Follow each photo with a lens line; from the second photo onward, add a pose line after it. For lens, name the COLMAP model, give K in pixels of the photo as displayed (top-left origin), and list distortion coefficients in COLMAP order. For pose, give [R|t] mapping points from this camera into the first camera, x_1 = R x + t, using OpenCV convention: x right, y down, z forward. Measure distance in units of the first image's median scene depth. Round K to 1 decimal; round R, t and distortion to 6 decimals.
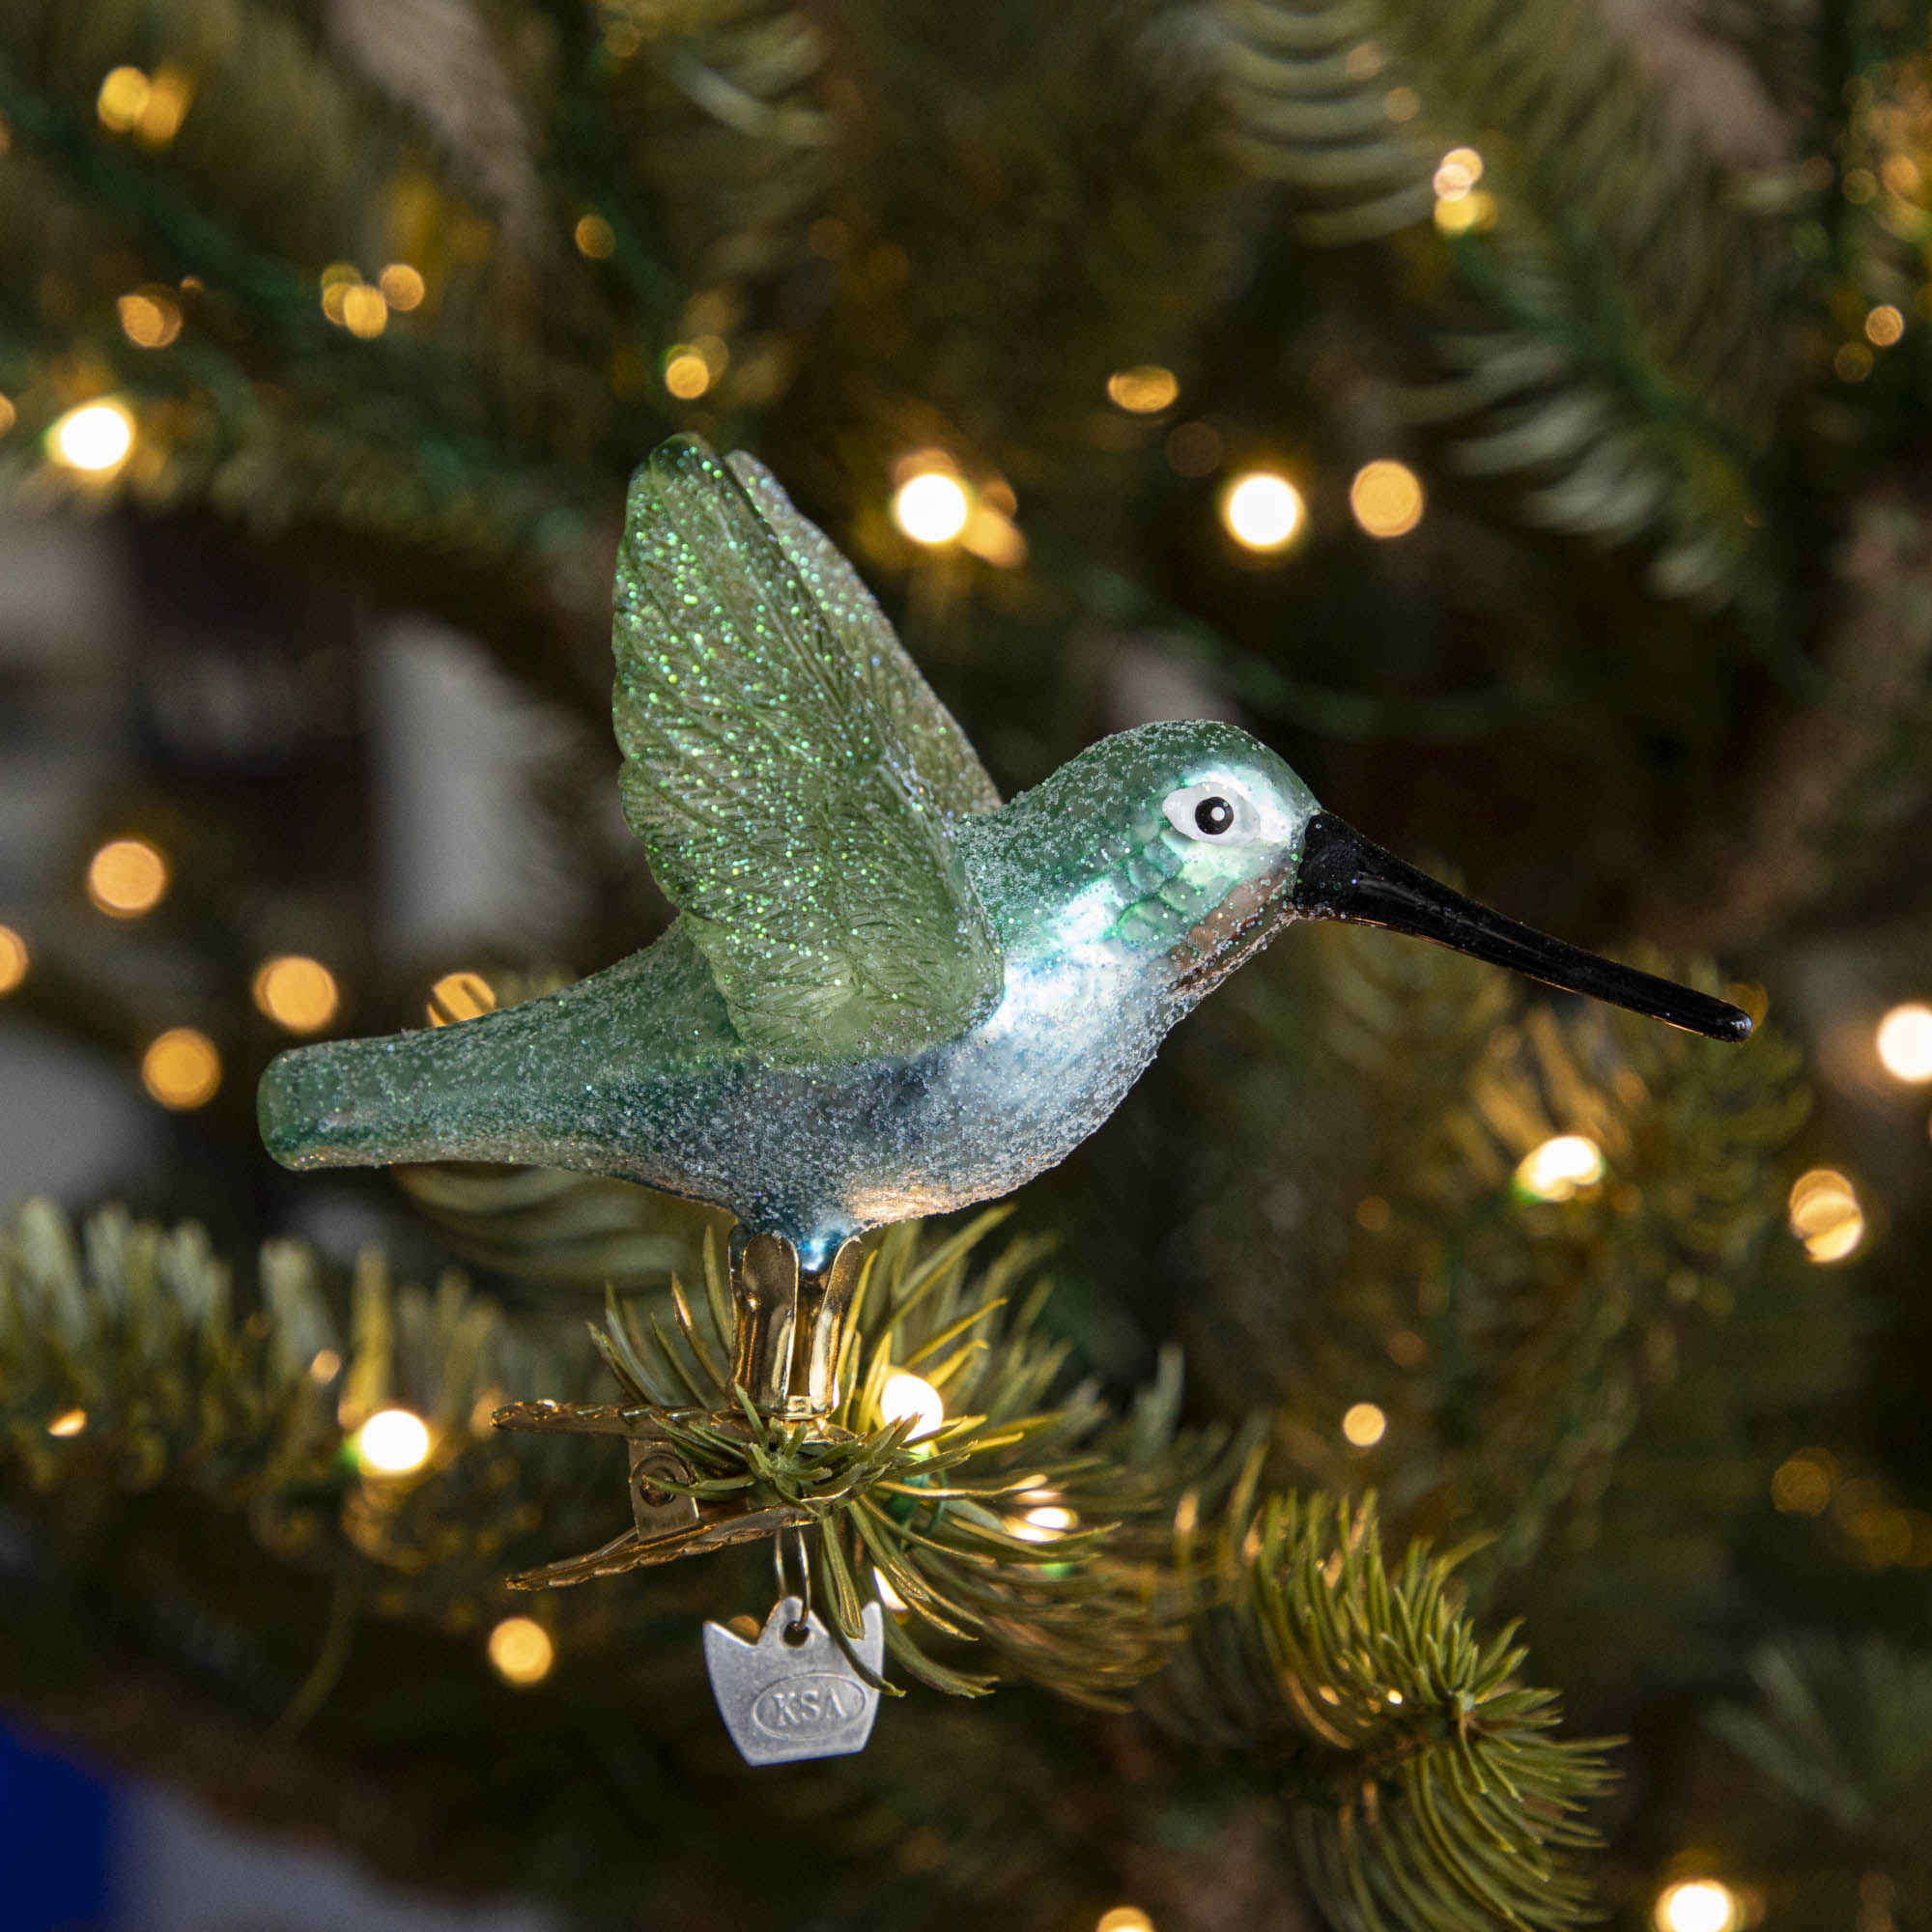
lens RADIAL K [[4705.1, 0, 1027.8], [0, 4705.1, 1020.0], [0, 0, 1]] dist [0.118592, 0.000000]
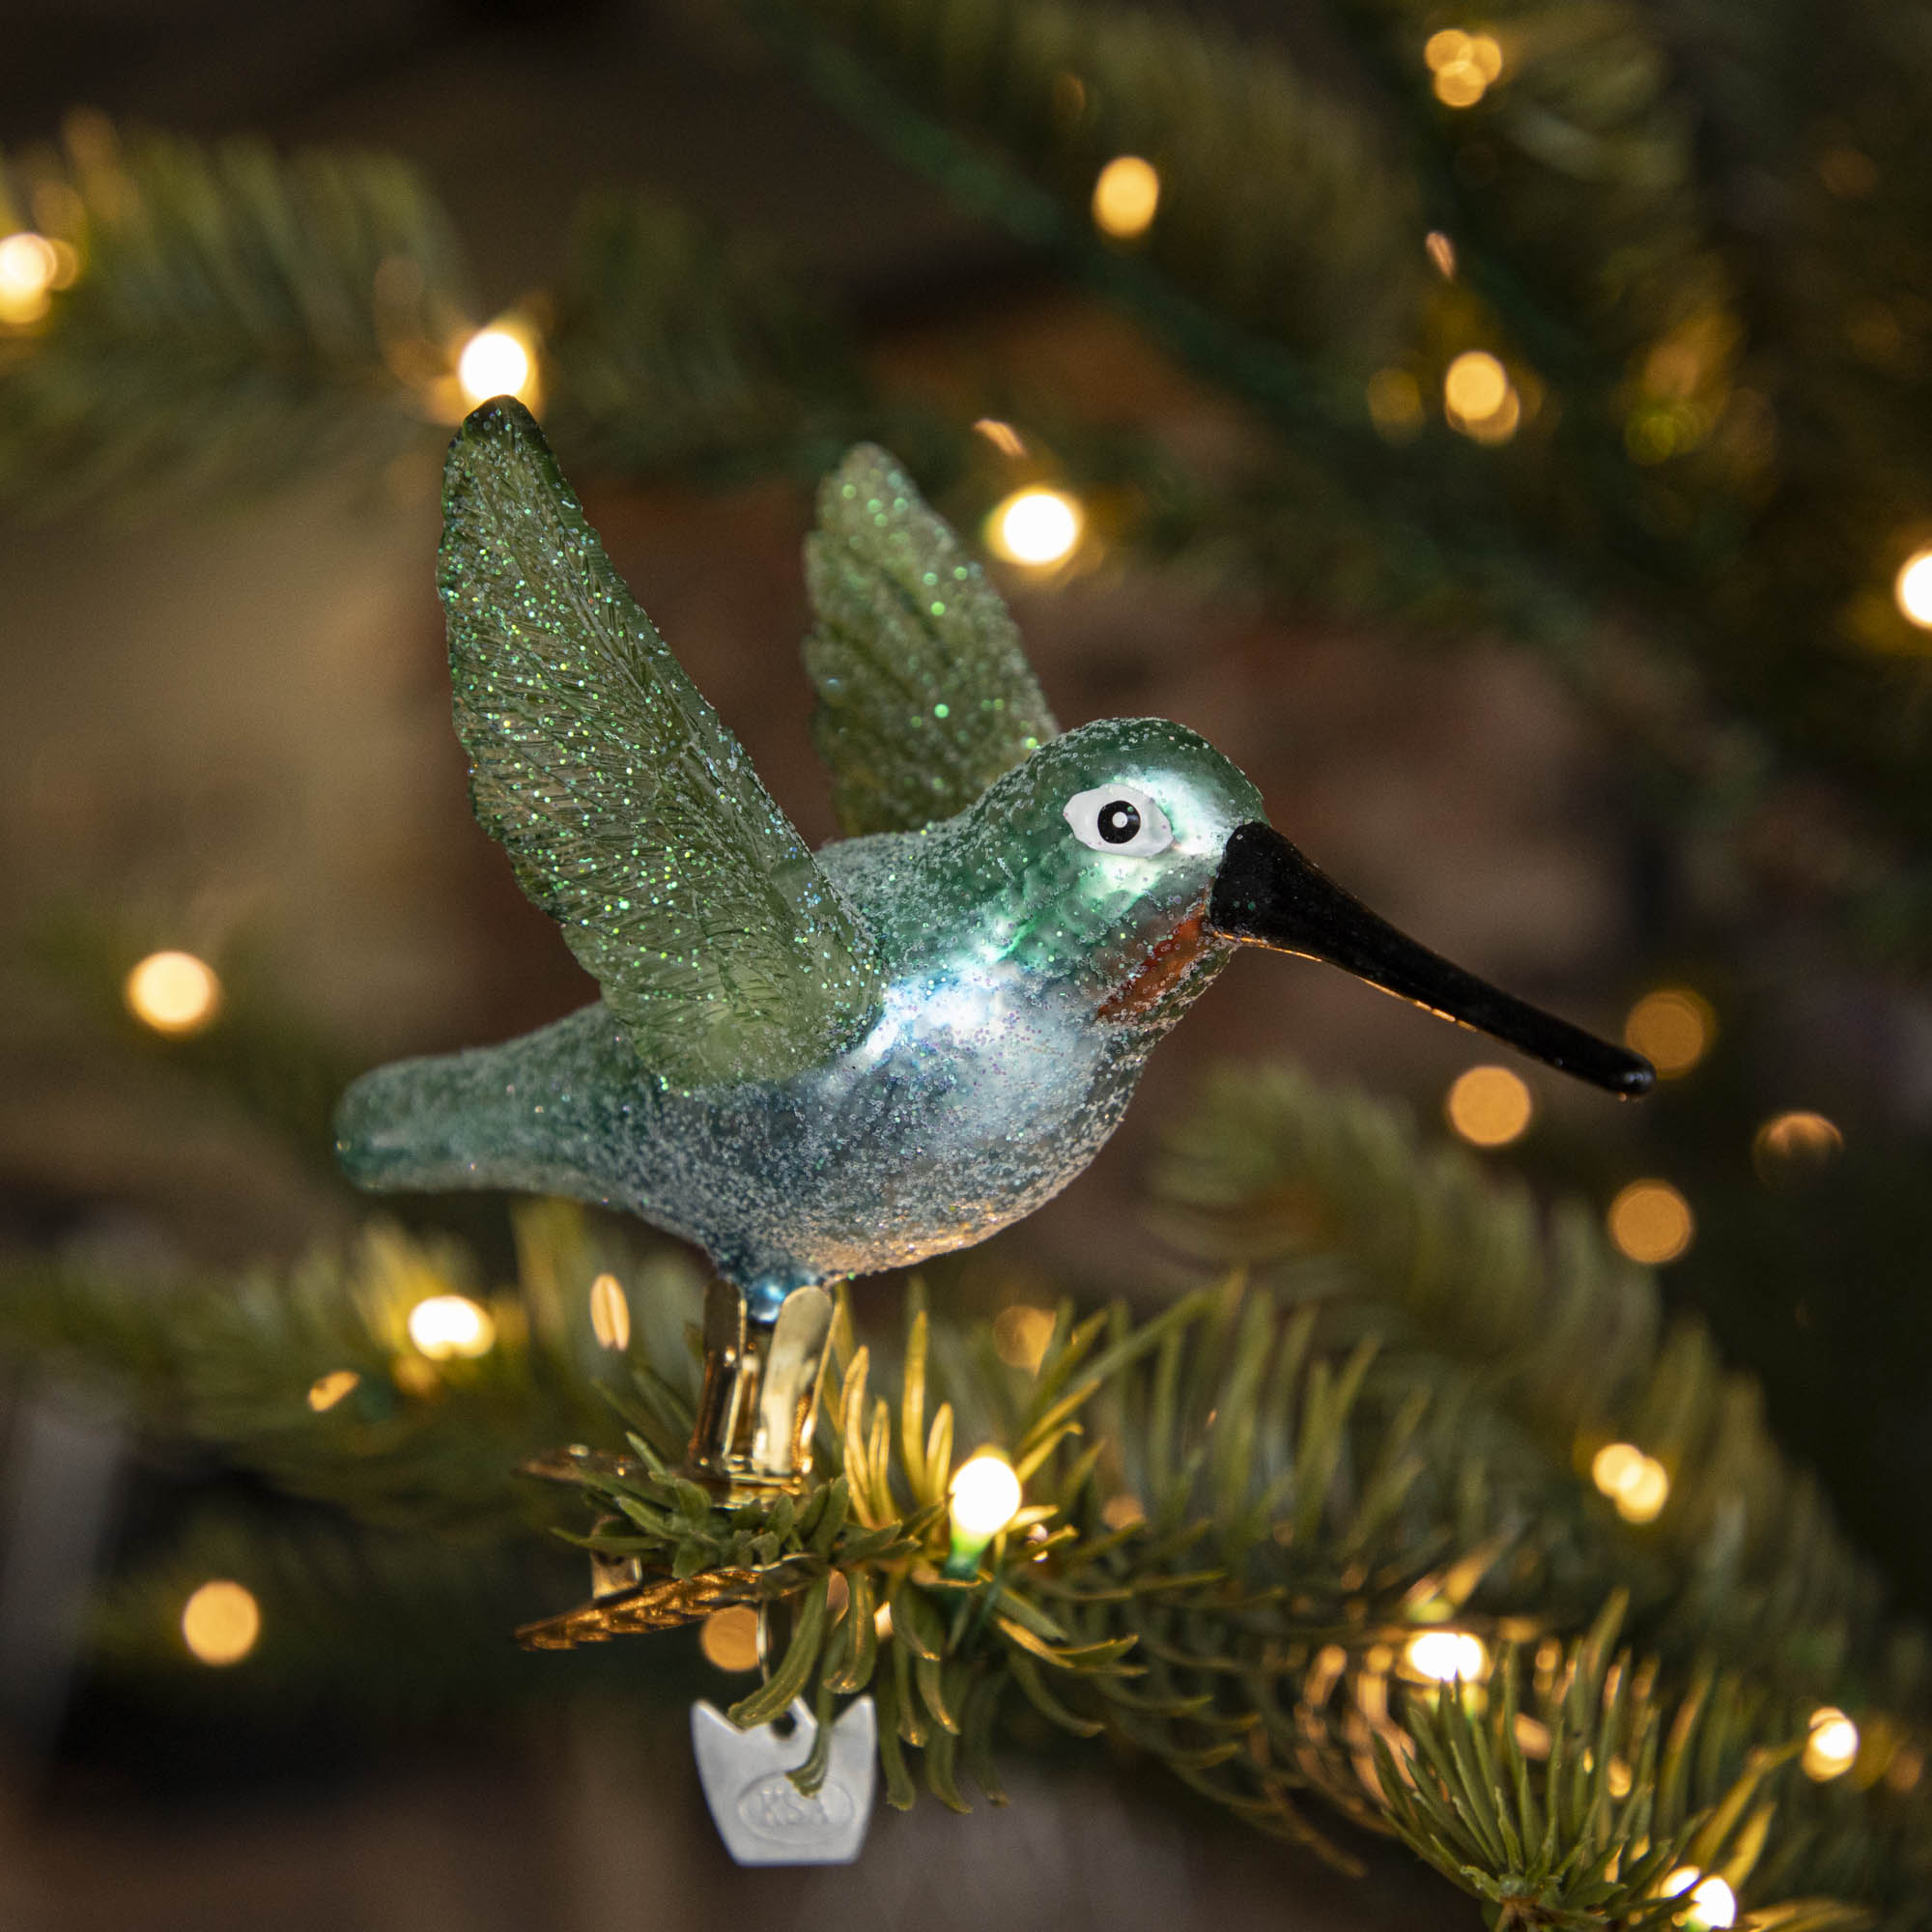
lens RADIAL K [[4705.1, 0, 969.7], [0, 4705.1, 963.5], [0, 0, 1]] dist [0.118592, 0.000000]
pose [[0.884786, 0.024627, -0.465347, 0.421991], [-0.050834, 0.997744, -0.043852, 0.022710], [0.463217, 0.062455, 0.884042, 0.211897]]
